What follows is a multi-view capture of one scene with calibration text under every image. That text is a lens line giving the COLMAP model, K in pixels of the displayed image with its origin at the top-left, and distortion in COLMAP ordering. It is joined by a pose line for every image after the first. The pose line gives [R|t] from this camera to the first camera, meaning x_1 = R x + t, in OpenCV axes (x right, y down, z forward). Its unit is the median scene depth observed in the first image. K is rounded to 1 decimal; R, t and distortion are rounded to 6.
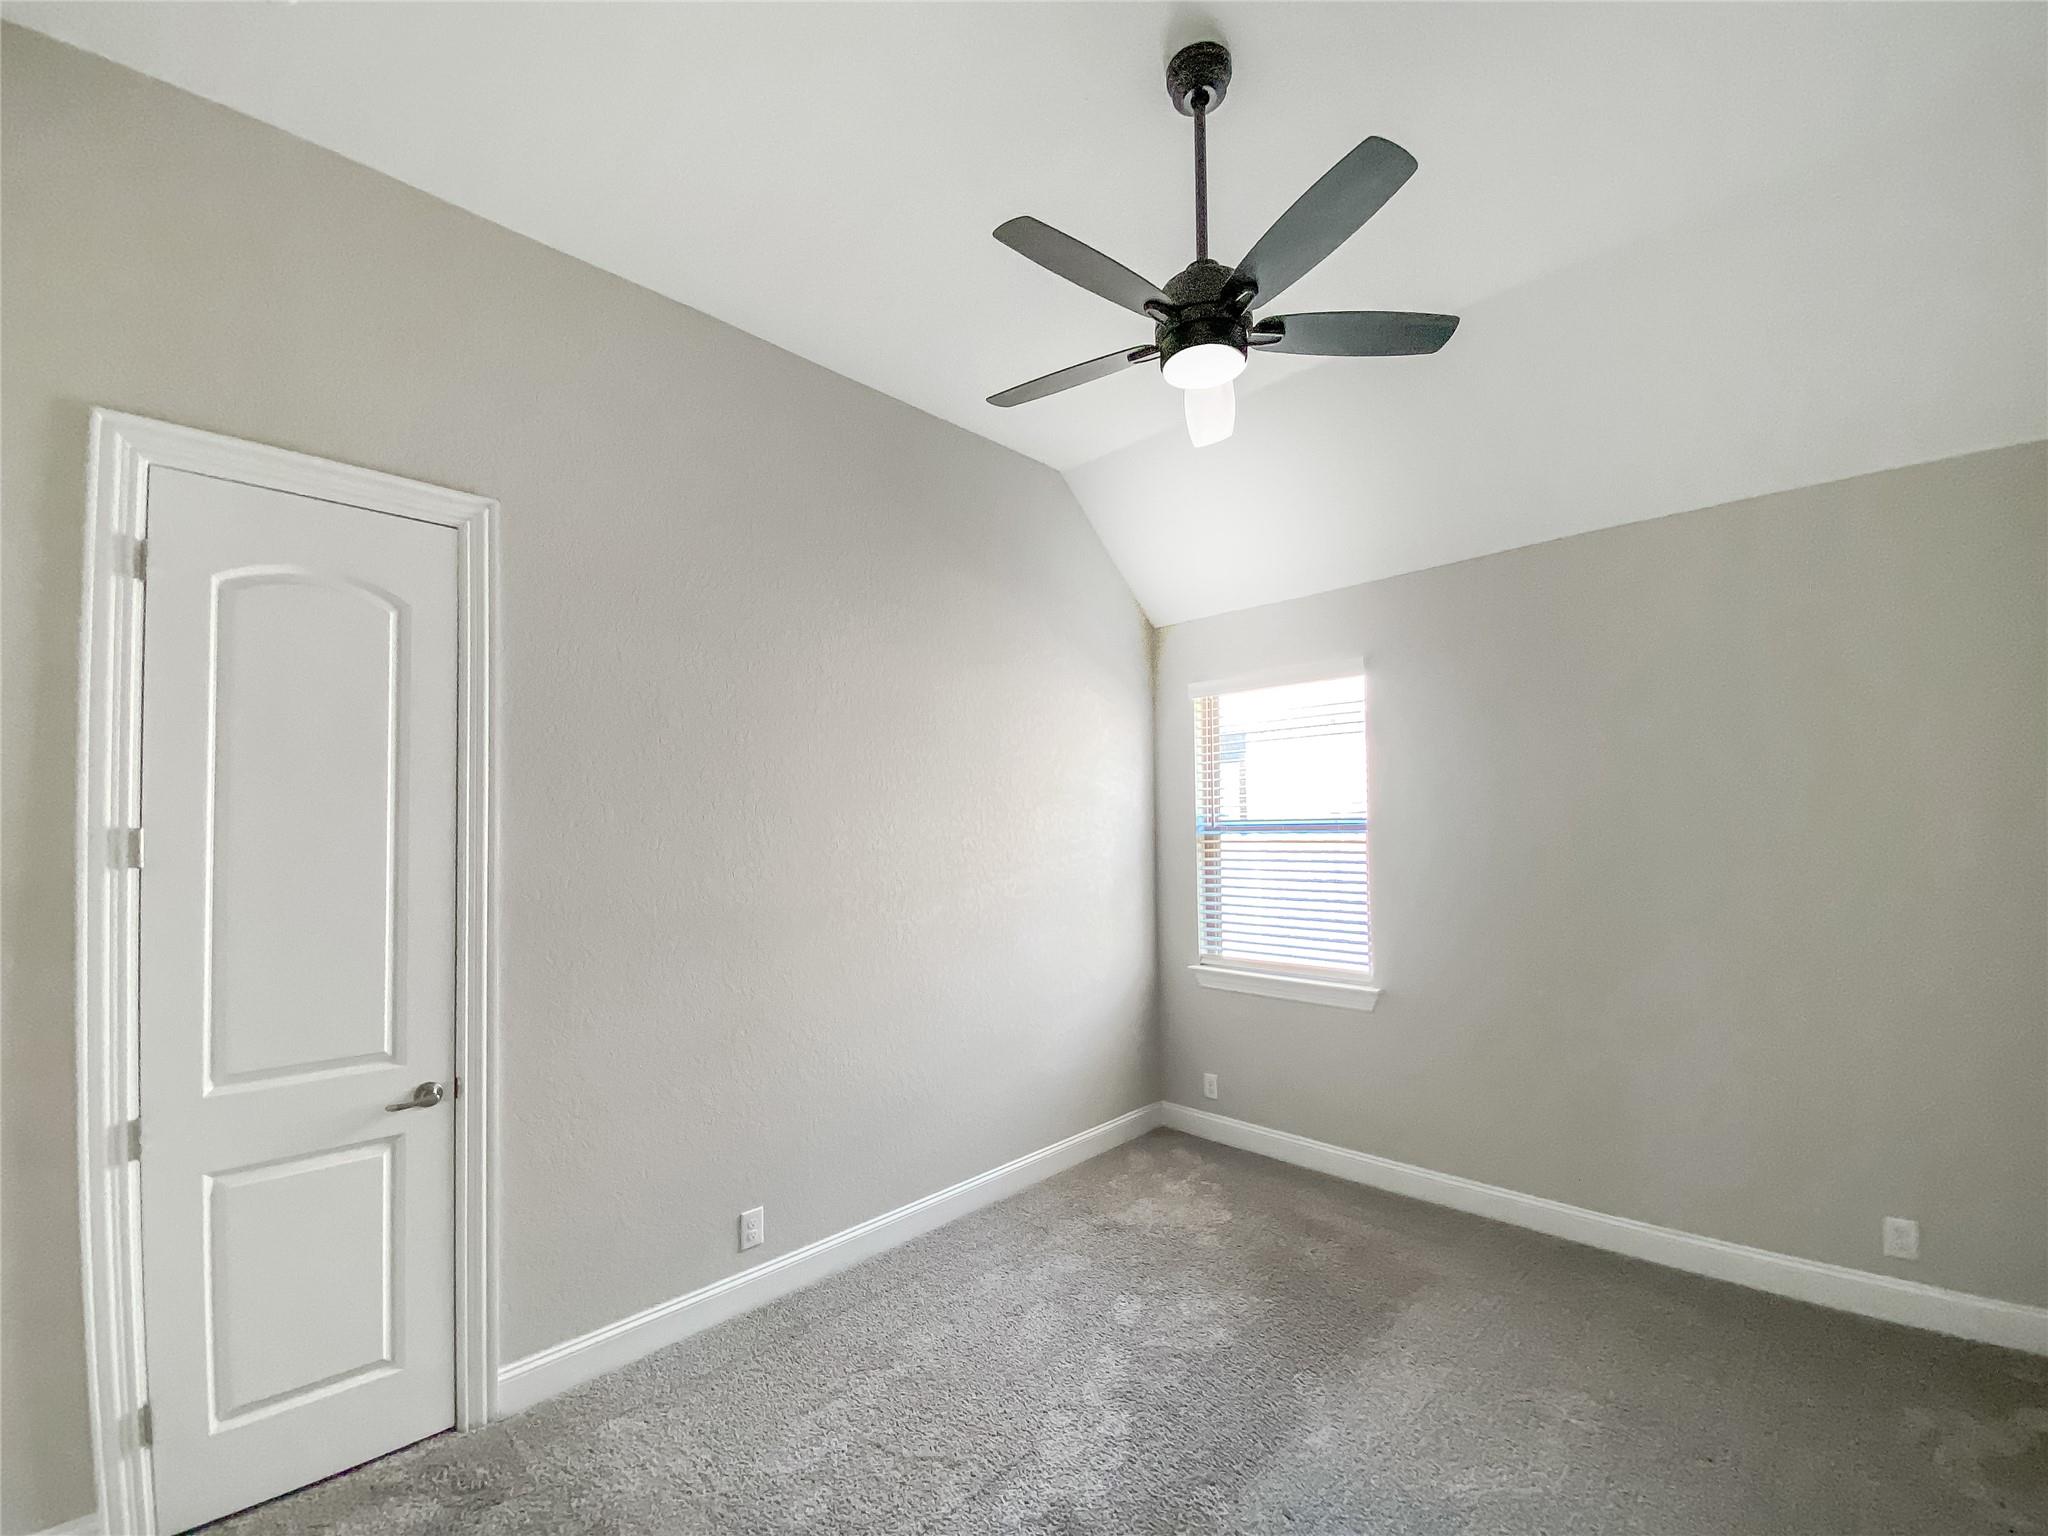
lens RADIAL K [[832.6, 0, 1022.8], [0, 832.6, 770.9], [0, 0, 1]] dist [0.023606, -0.019390]
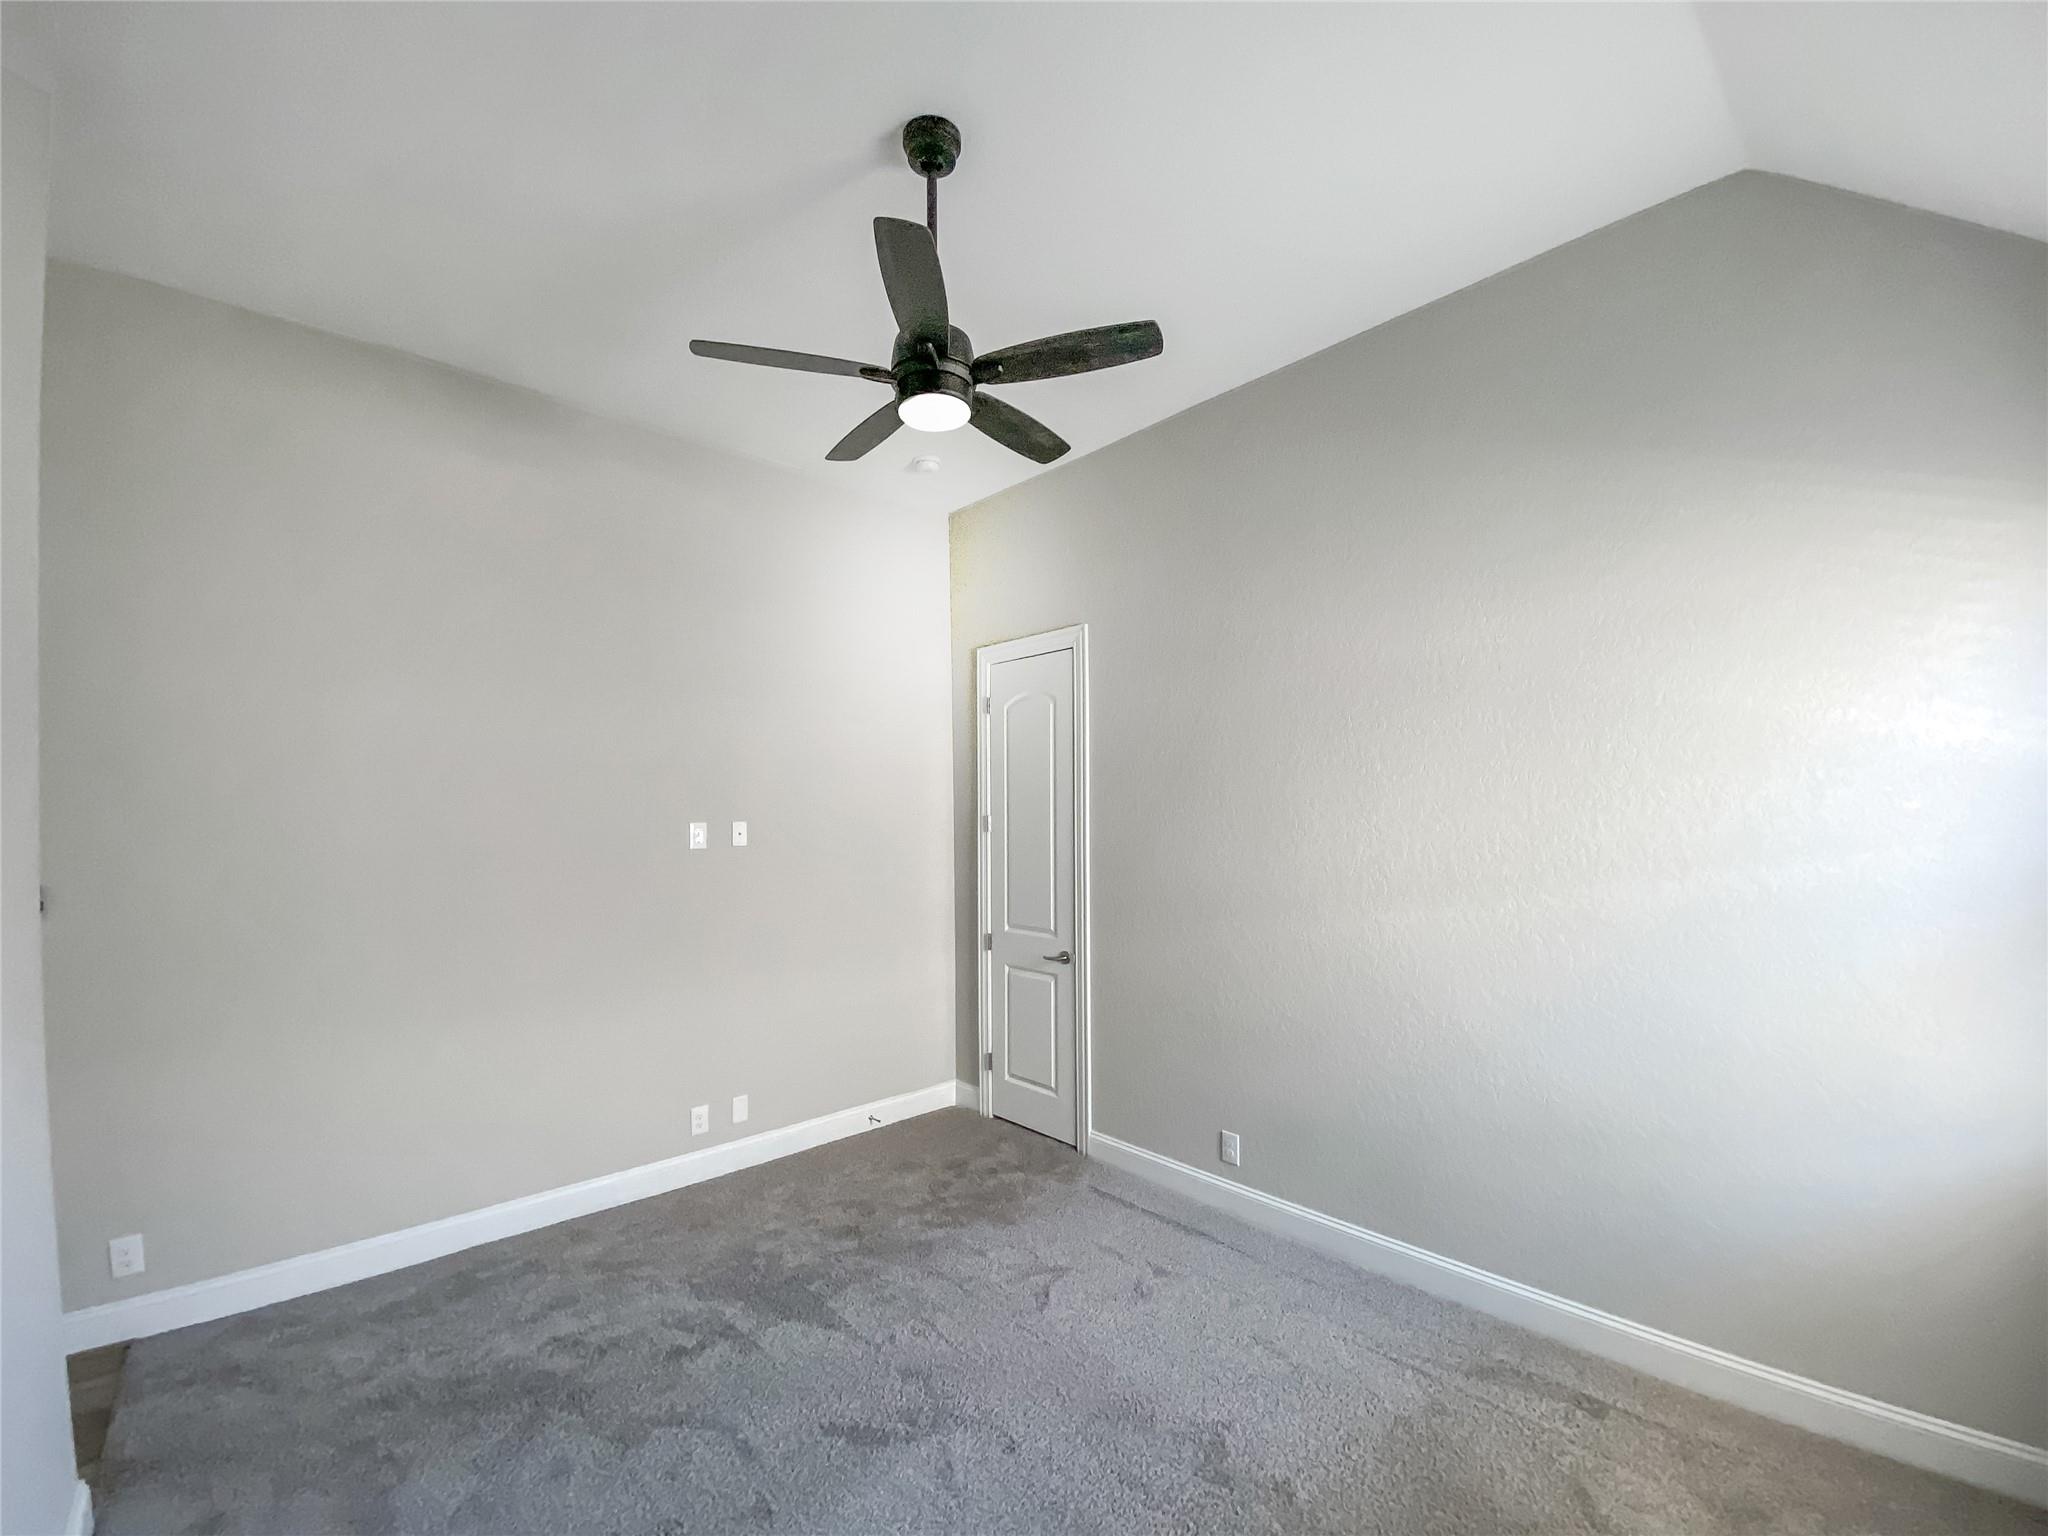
lens RADIAL K [[832.6, 0, 1022.8], [0, 832.6, 770.9], [0, 0, 1]] dist [0.023606, -0.019390]
pose [[-0.023377, -0.060601, -0.997888, 1.197117], [0.063635, 0.996047, -0.061980, 0.083117], [0.997699, -0.064950, -0.019428, 0.992240]]
